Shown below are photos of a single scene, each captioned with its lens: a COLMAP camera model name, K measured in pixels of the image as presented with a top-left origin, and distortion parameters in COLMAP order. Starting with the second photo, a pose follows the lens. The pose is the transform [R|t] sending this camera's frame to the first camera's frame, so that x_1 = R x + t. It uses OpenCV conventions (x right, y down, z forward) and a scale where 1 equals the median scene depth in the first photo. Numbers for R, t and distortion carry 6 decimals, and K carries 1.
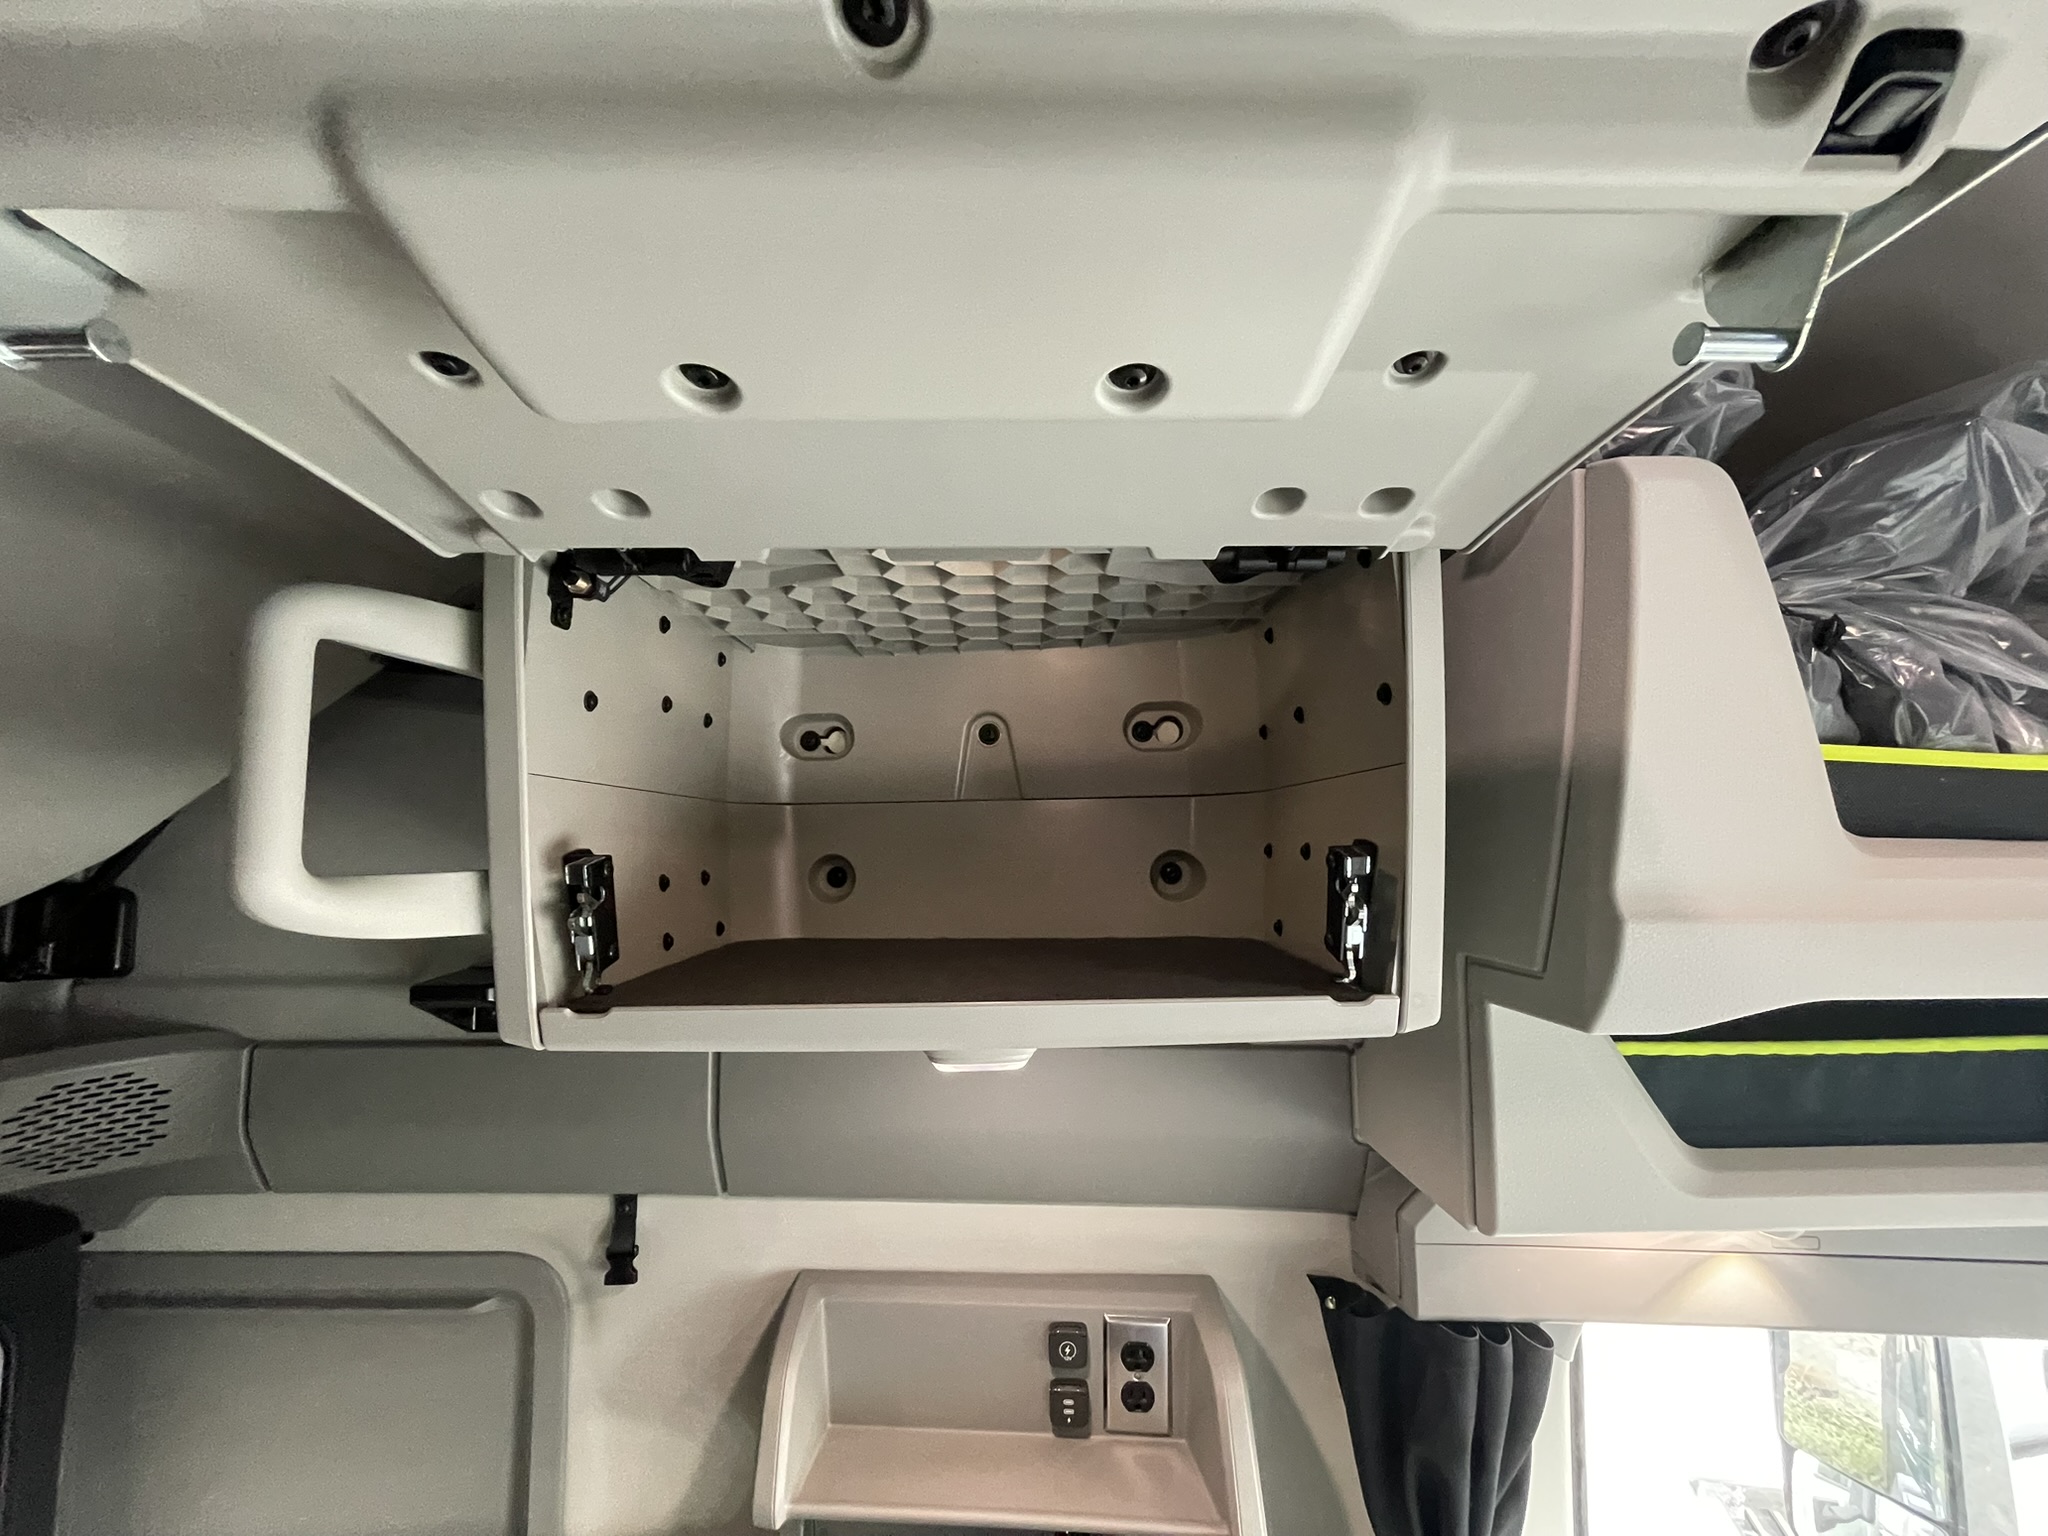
lens RADIAL K [[829.4, 0, 1029.7], [0, 829.4, 766.3], [0, 0, 1]] dist [-0.006174, 0.000555]
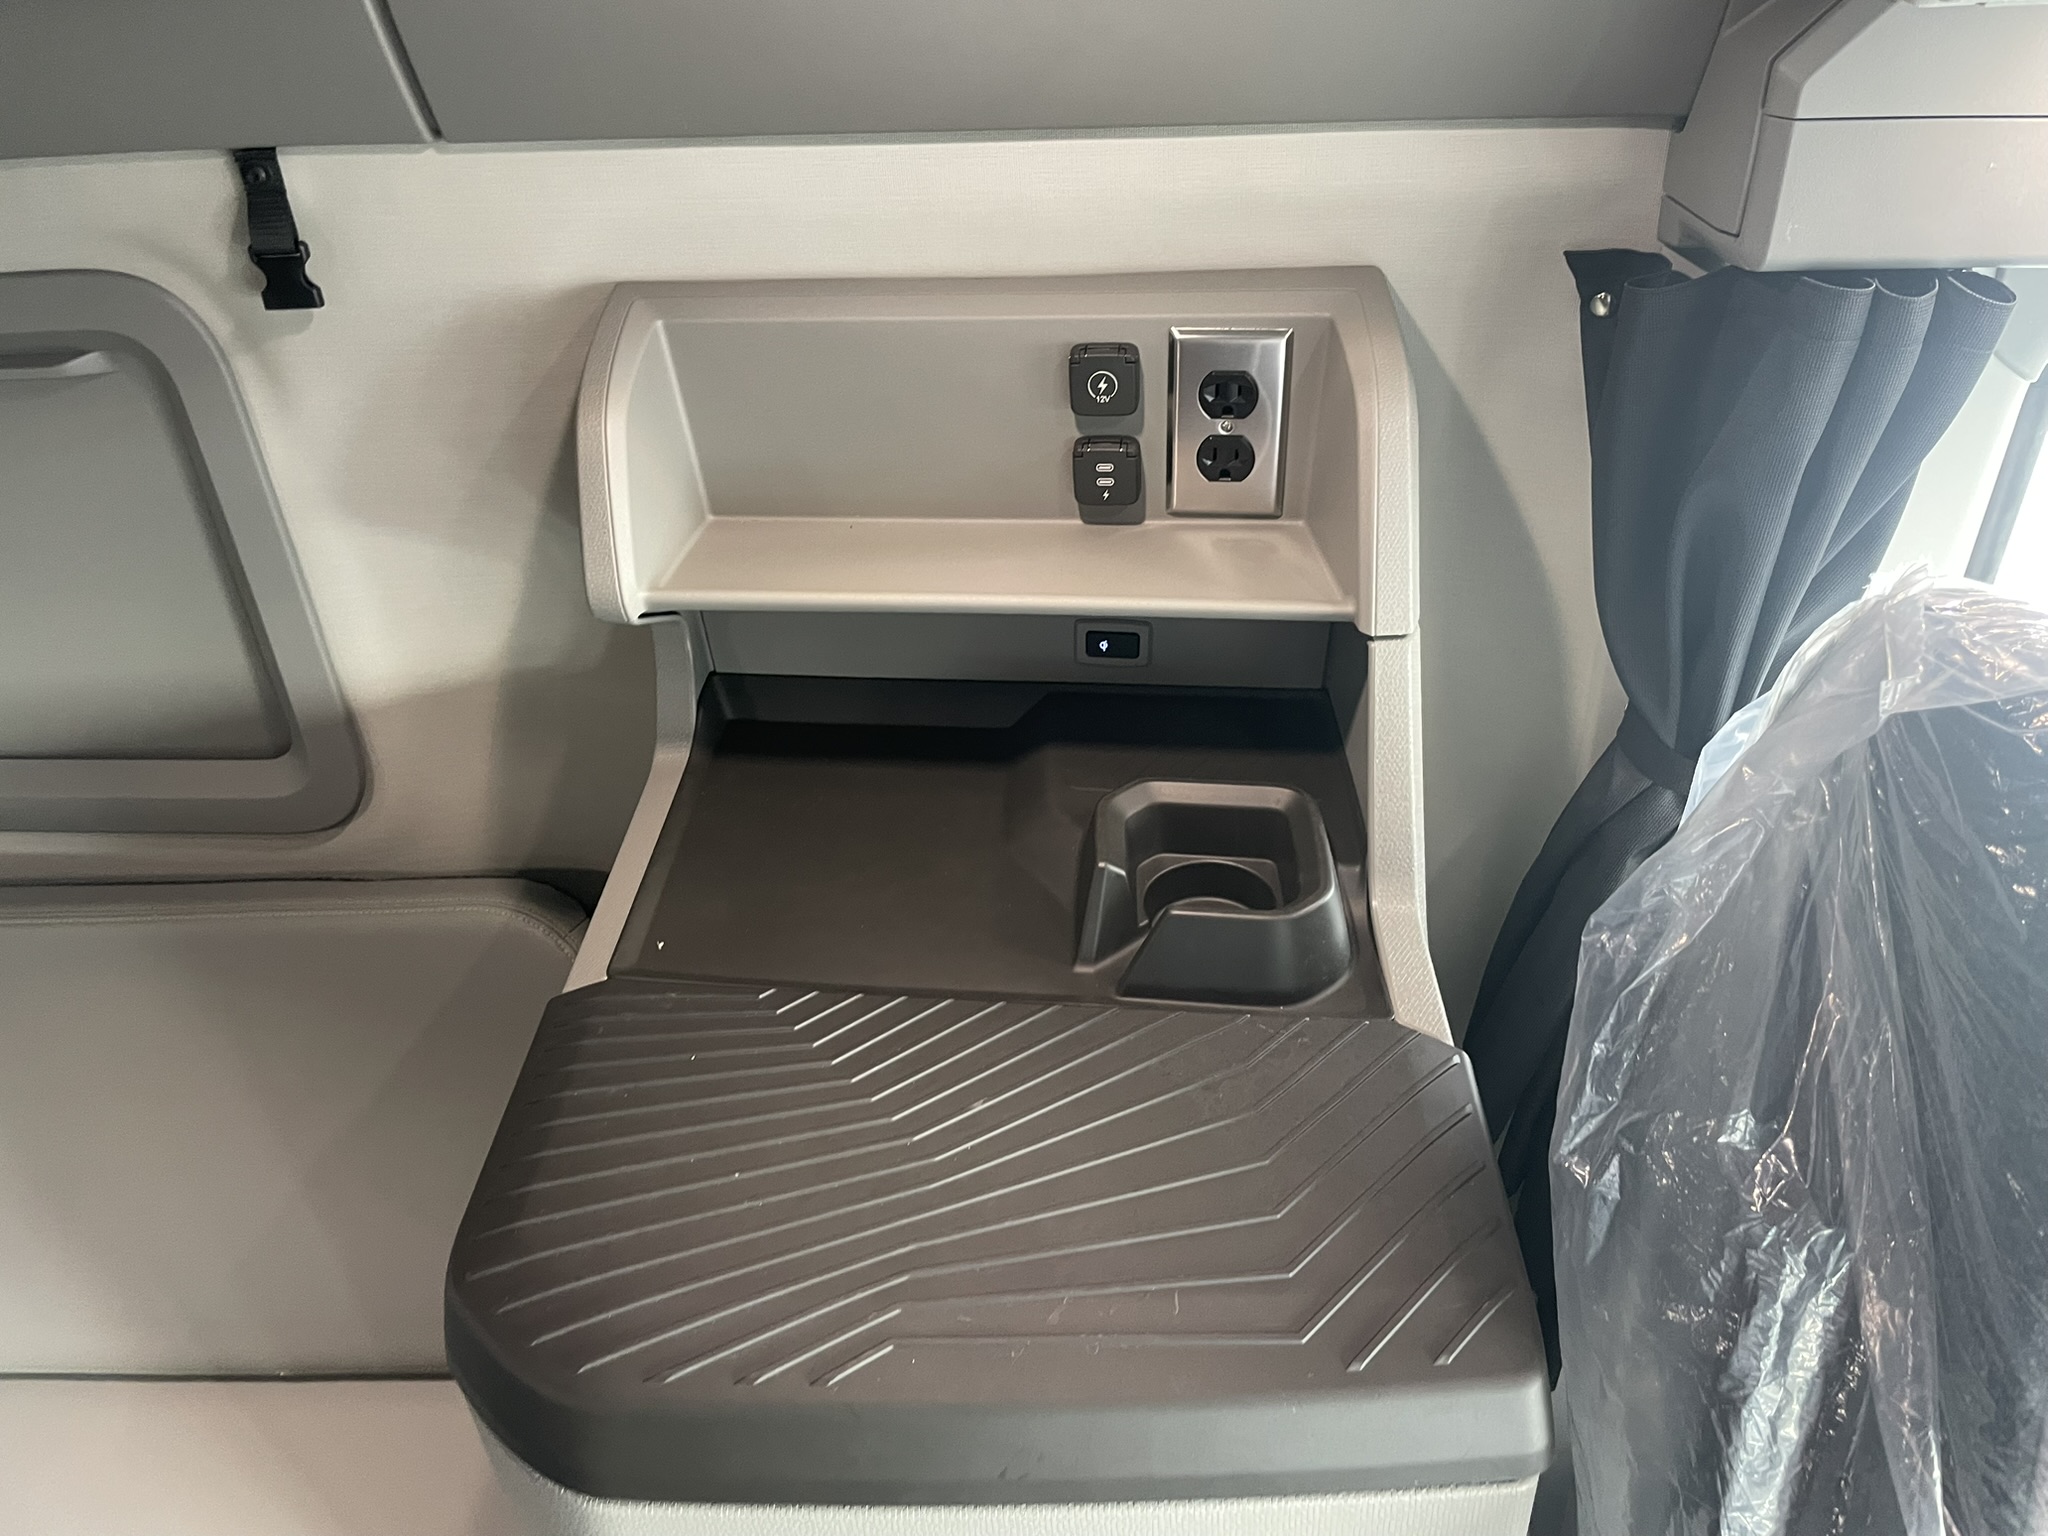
lens RADIAL K [[1568.6, 0, 1041.4], [0, 1568.6, 765.1], [0, 0, 1]] dist [0.044280, -0.062264]
pose [[0.998601, -0.004763, -0.052657, 0.058300], [0.037239, 0.770347, 0.636537, 0.222247], [0.037533, -0.637607, 0.769447, 0.016558]]
